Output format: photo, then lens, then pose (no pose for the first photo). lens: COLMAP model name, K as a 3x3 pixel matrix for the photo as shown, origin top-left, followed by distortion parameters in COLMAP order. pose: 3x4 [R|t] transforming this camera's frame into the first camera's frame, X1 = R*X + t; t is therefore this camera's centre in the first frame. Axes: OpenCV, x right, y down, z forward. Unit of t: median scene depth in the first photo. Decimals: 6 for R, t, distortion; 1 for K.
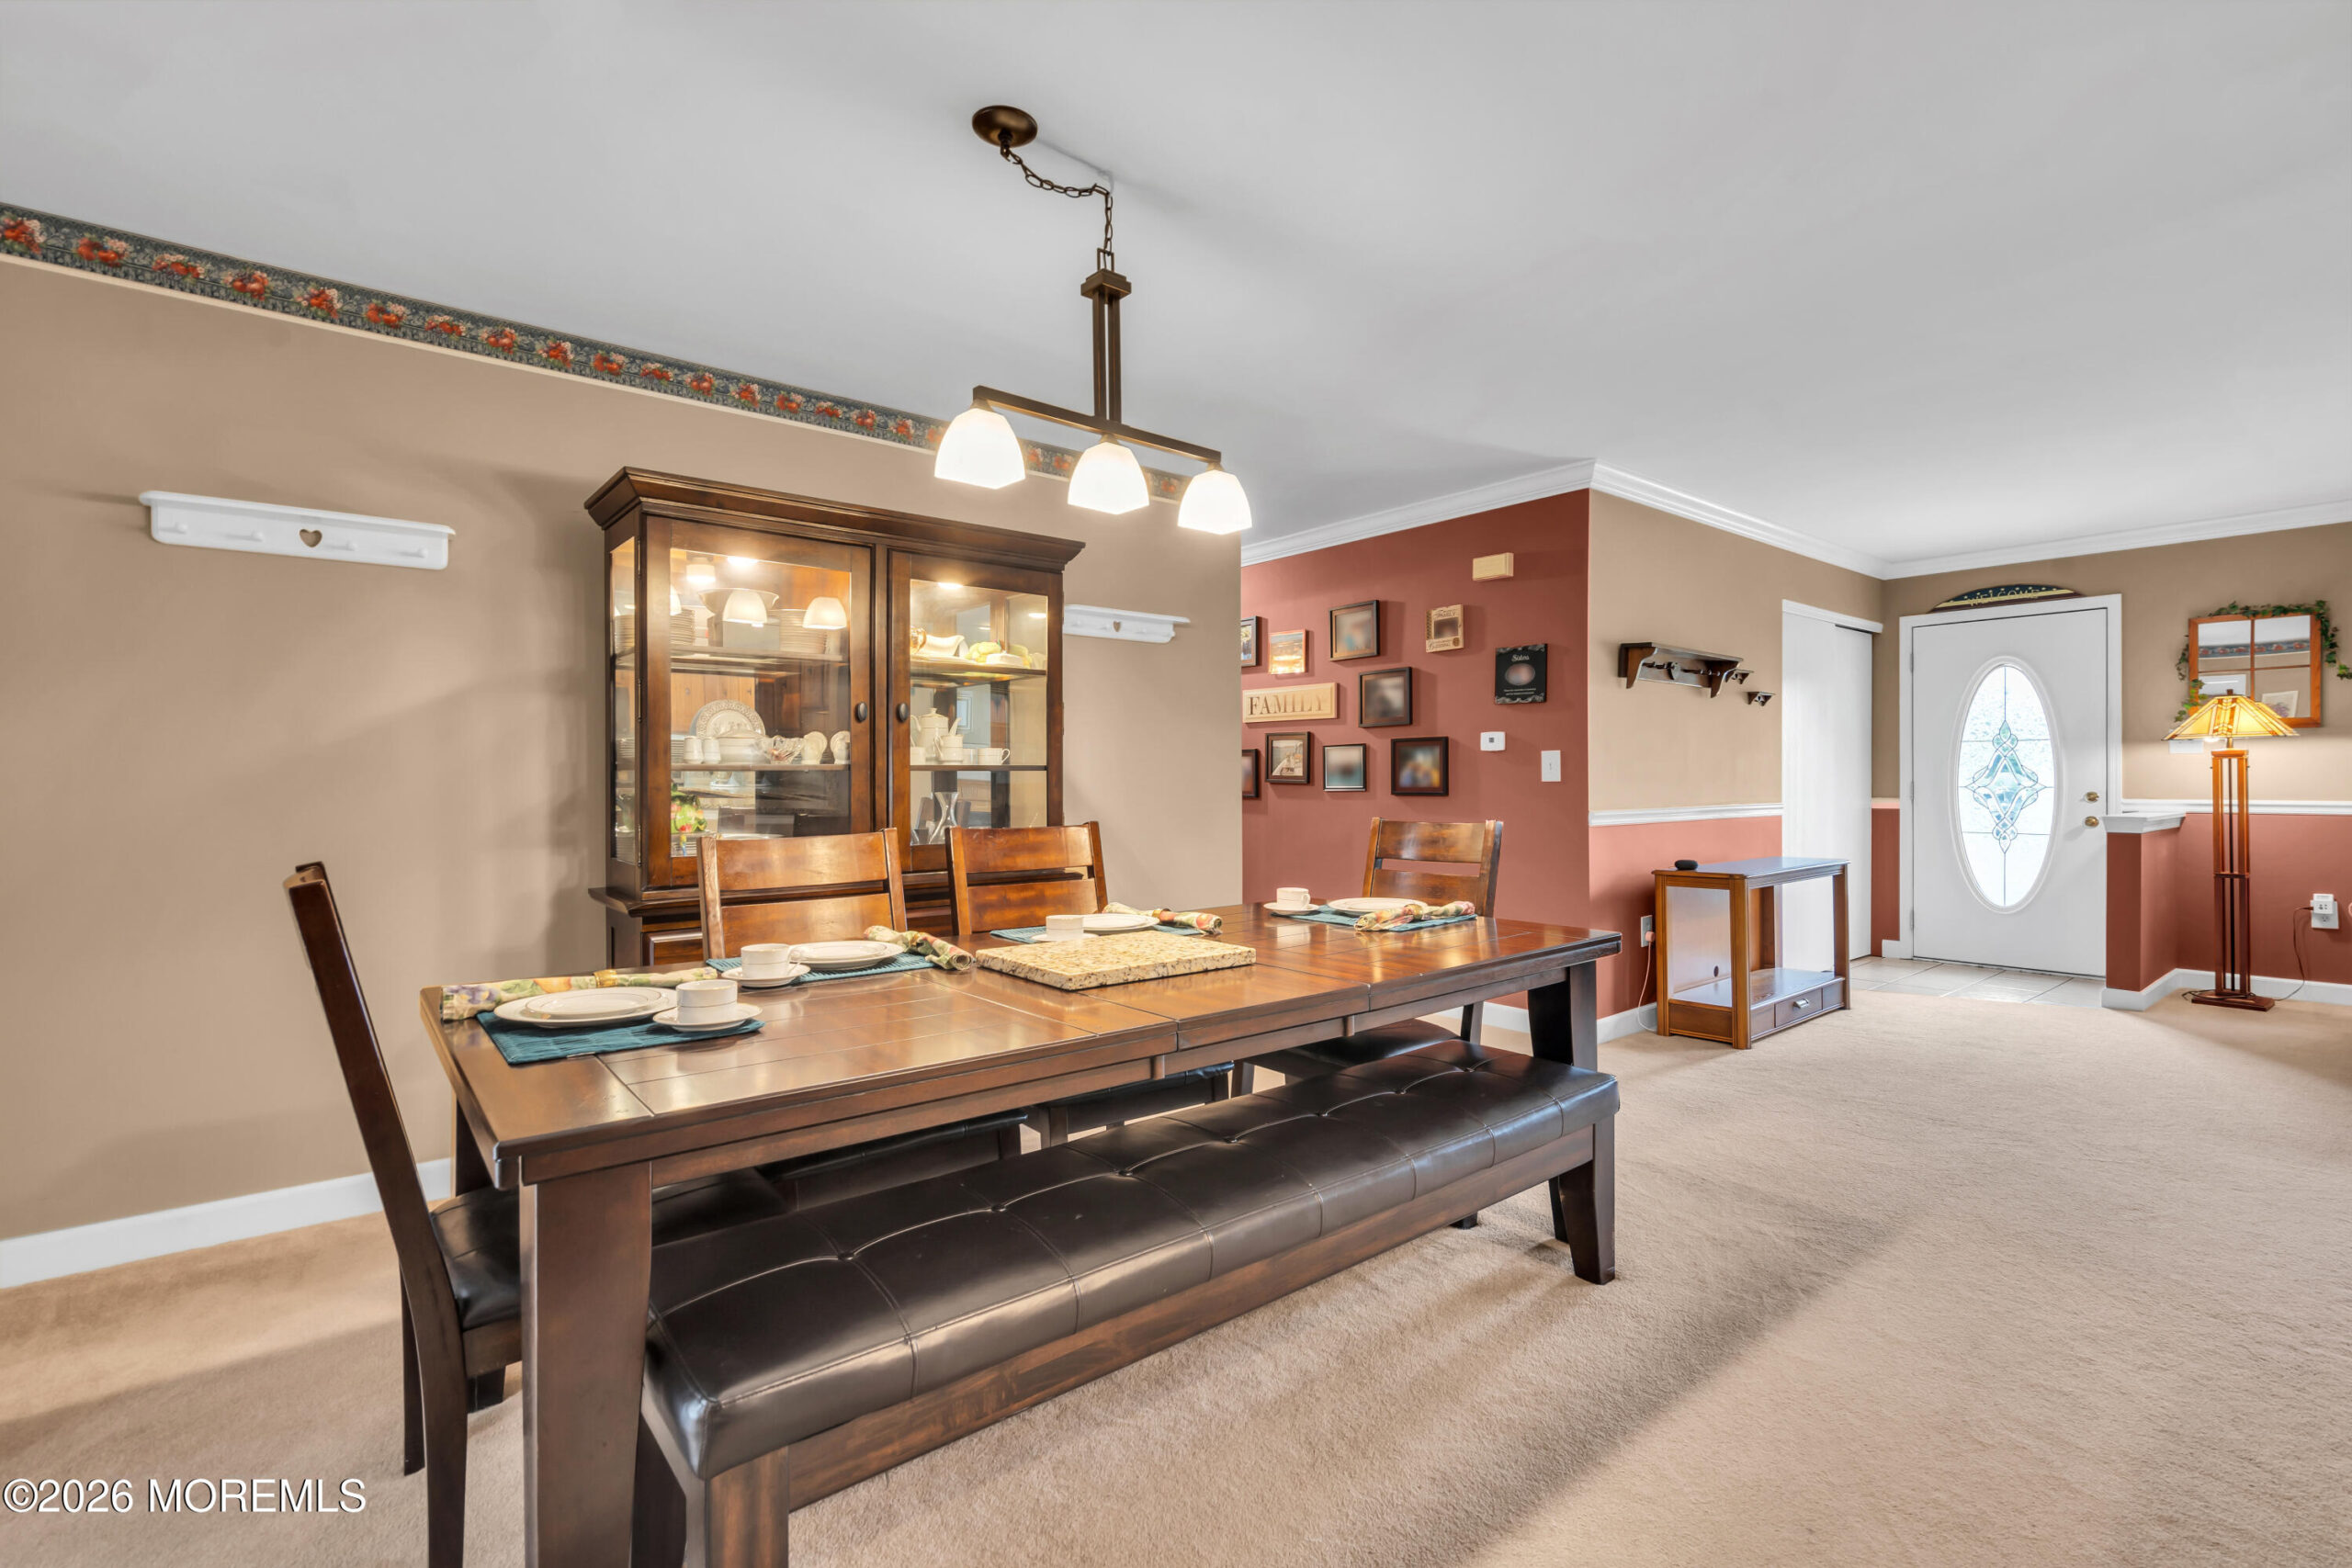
lens RADIAL K [[1070.1, 0, 1188.7], [0, 1070.1, 785.6], [0, 0, 1]] dist [-0.003310, 0.001711]
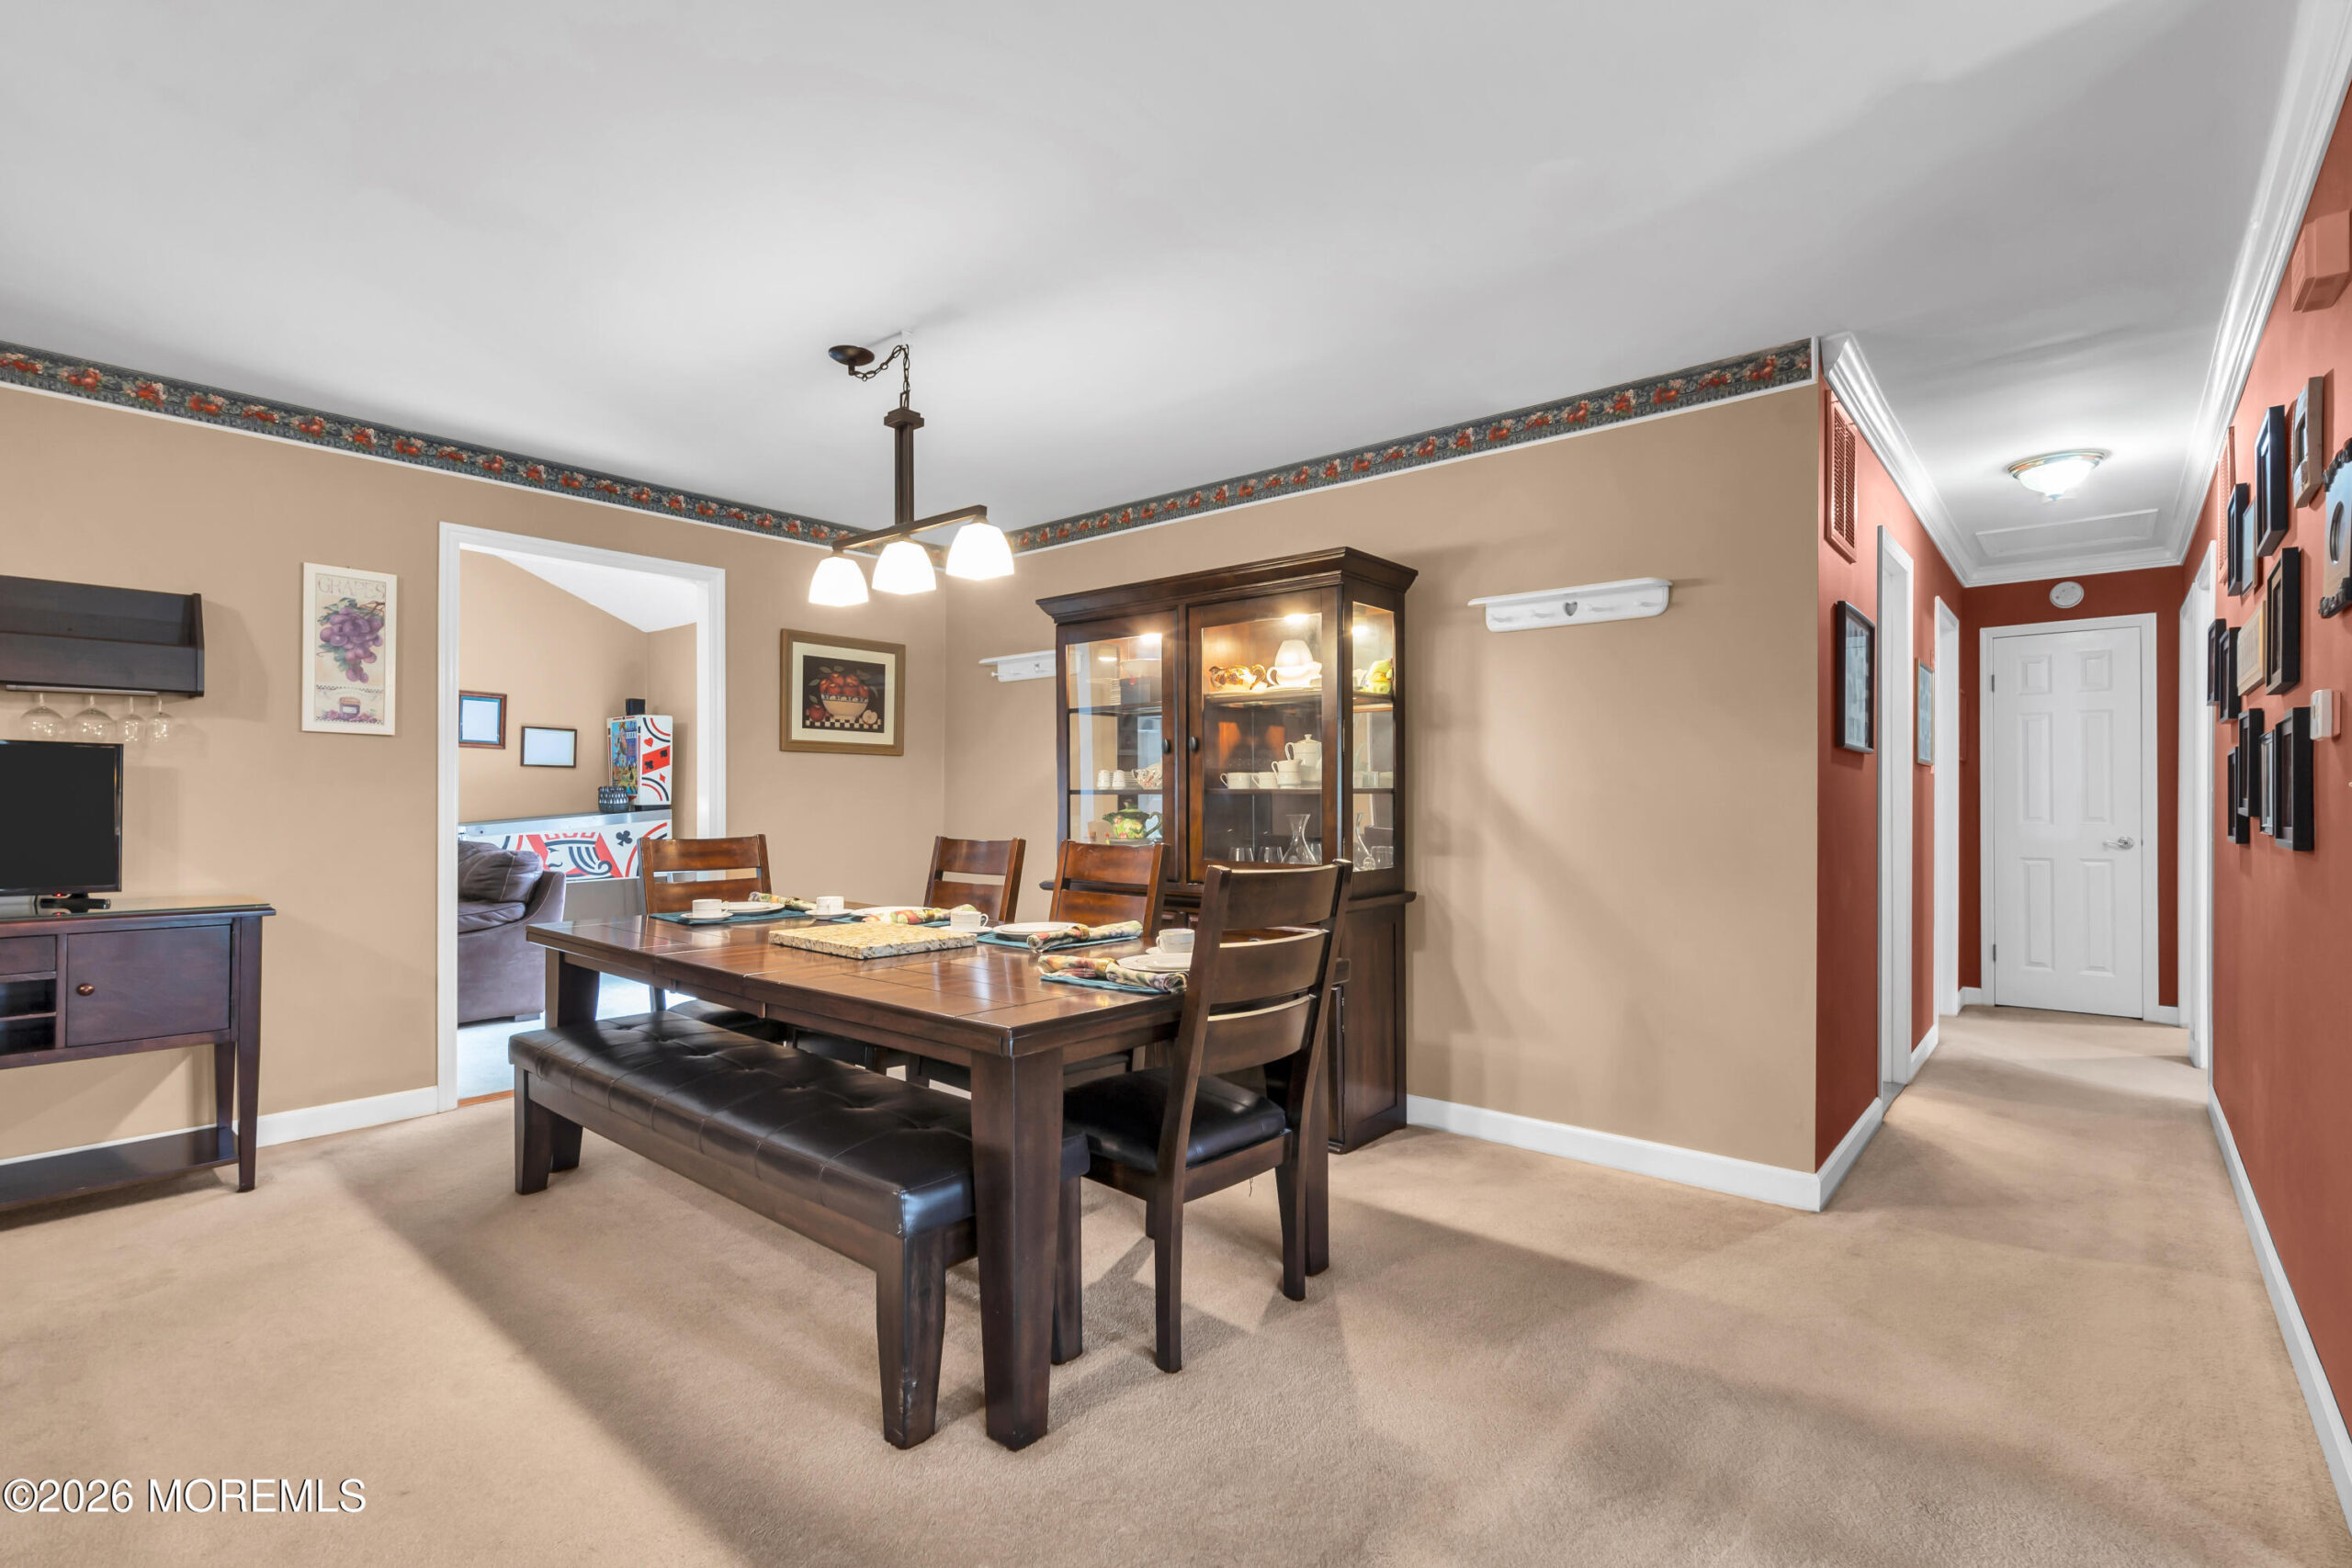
lens RADIAL K [[1070.1, 0, 1170.3], [0, 1070.1, 800.3], [0, 0, 1]] dist [-0.003310, 0.001711]
pose [[0.173091, 0.007803, -0.984875, 0.565530], [-0.008340, 0.999944, 0.006457, -0.009500], [0.984871, 0.007097, 0.173146, 0.497682]]
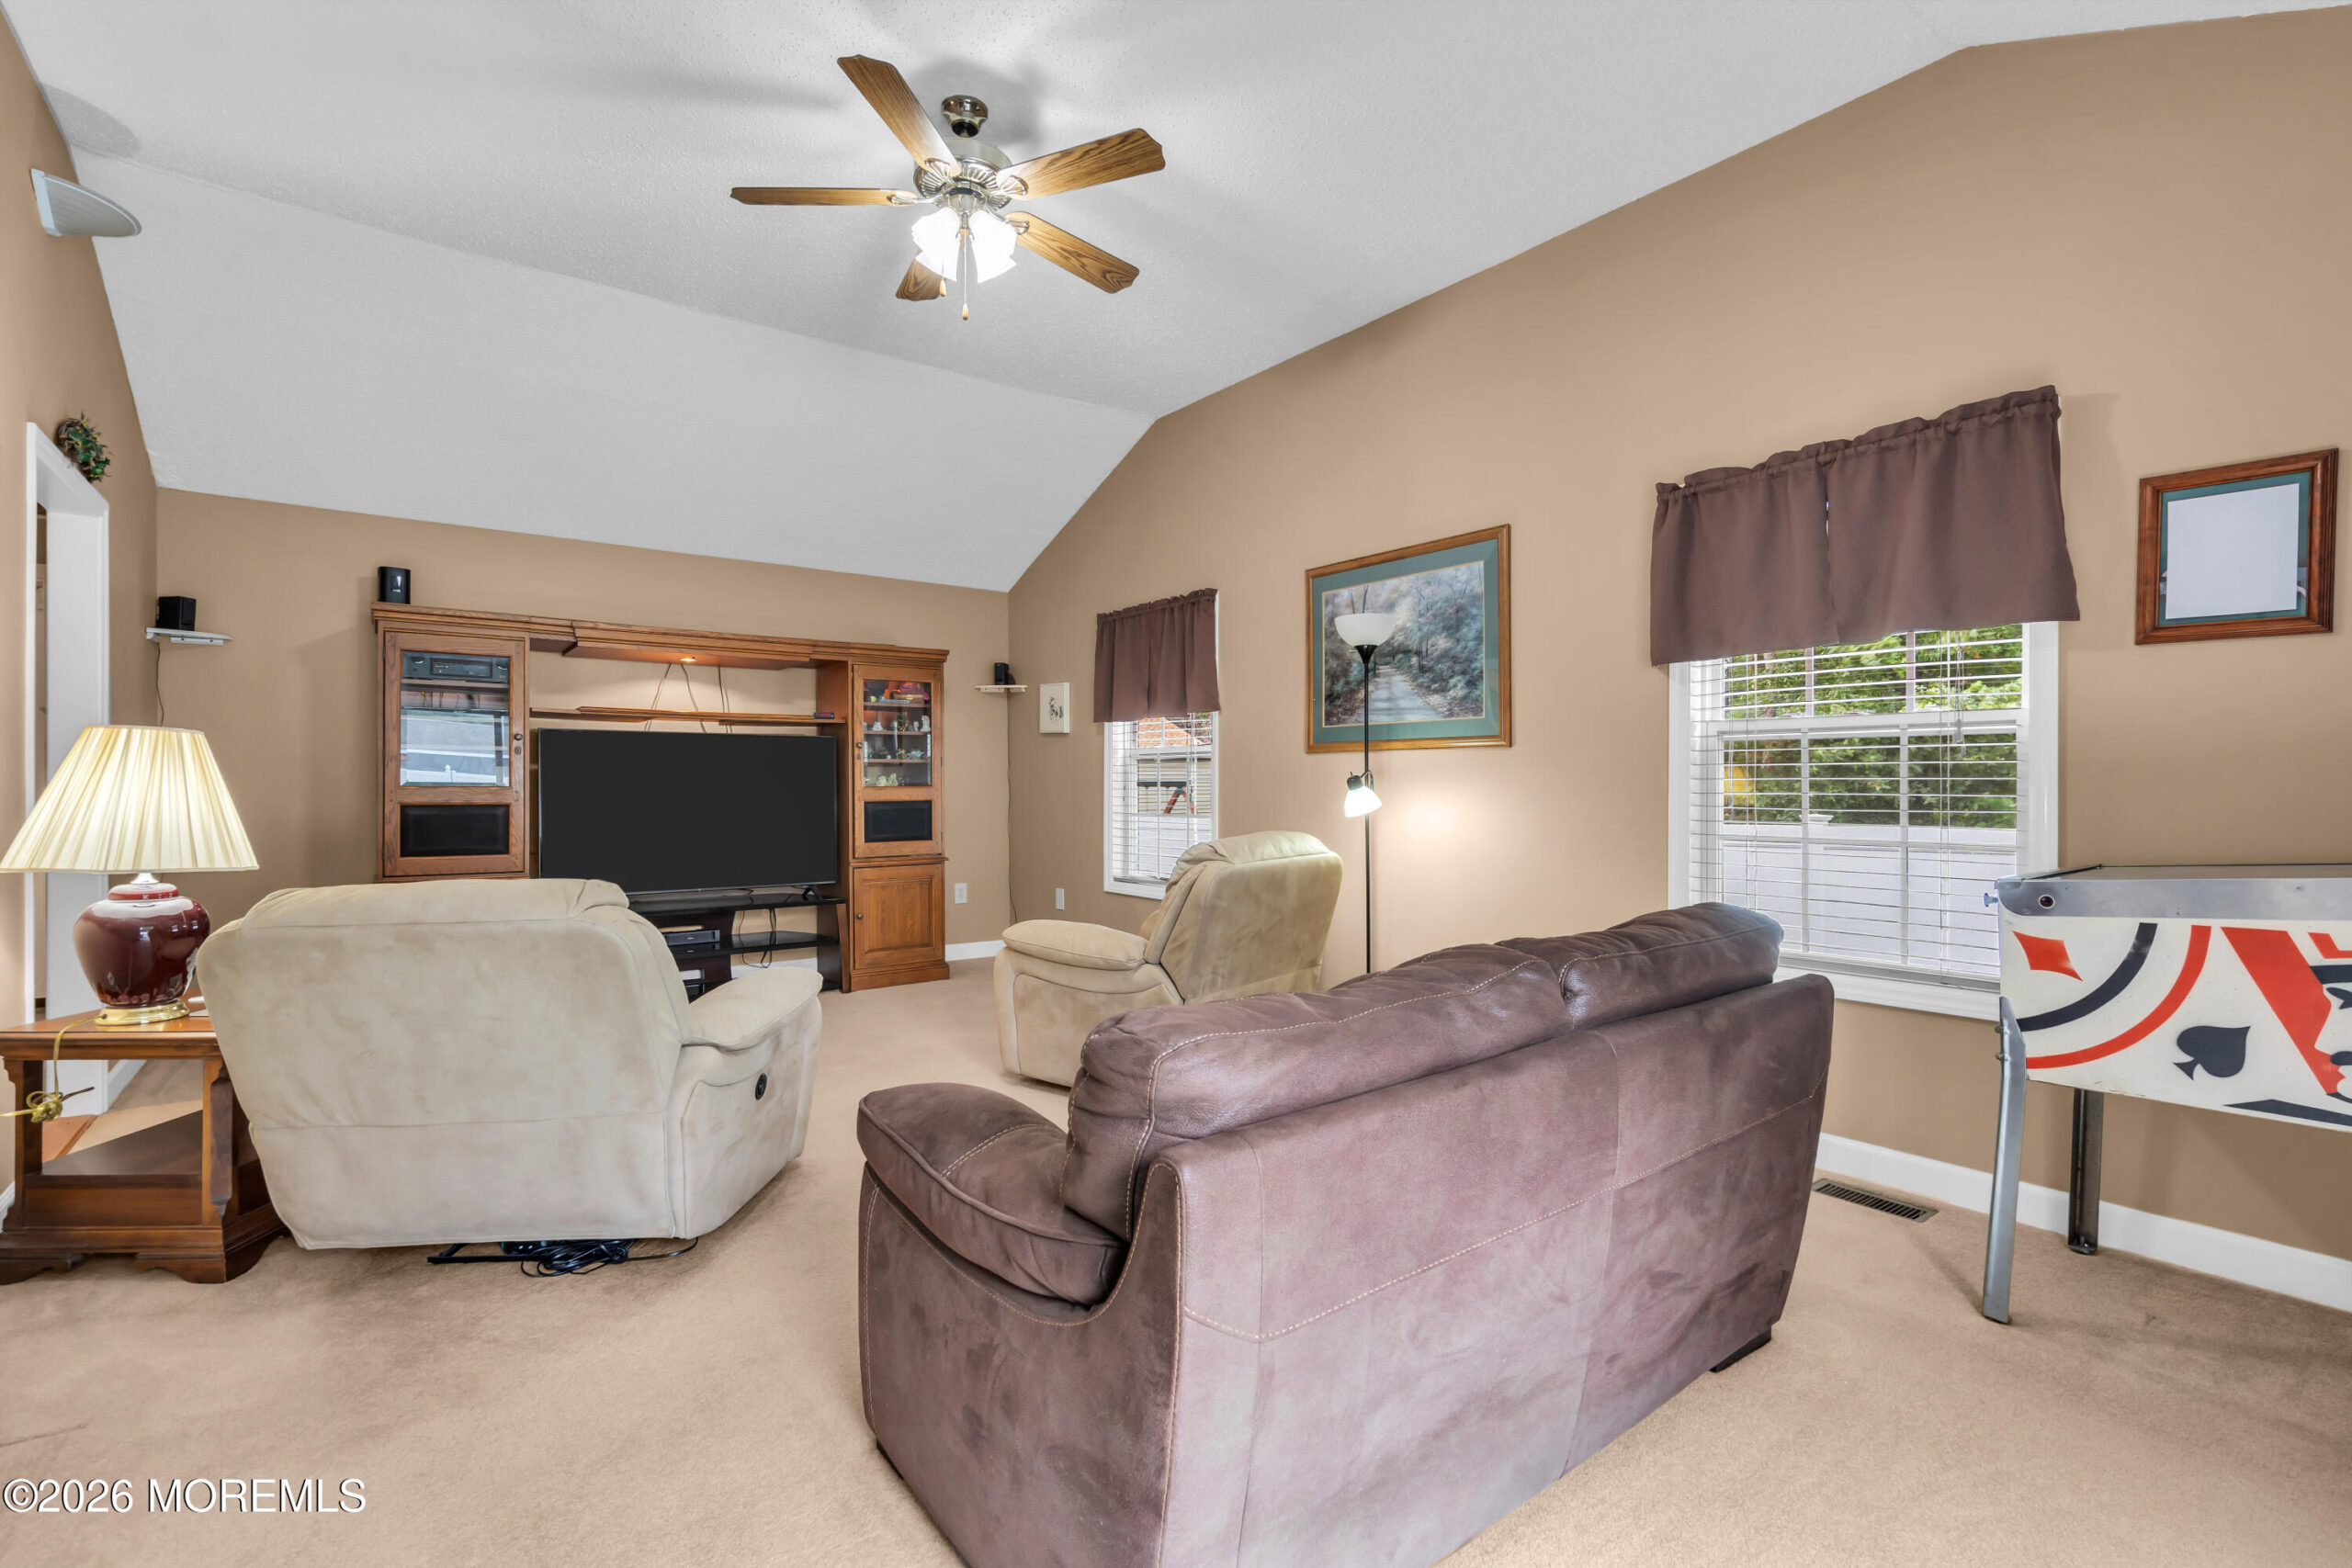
lens RADIAL K [[1070.1, 0, 1190.9], [0, 1070.1, 792.8], [0, 0, 1]] dist [-0.003310, 0.001711]
pose [[-0.999439, -0.000745, 0.033487, -0.662358], [-0.000531, 0.999979, 0.006406, 0.001550], [-0.033491, 0.006385, -0.999419, 0.296148]]
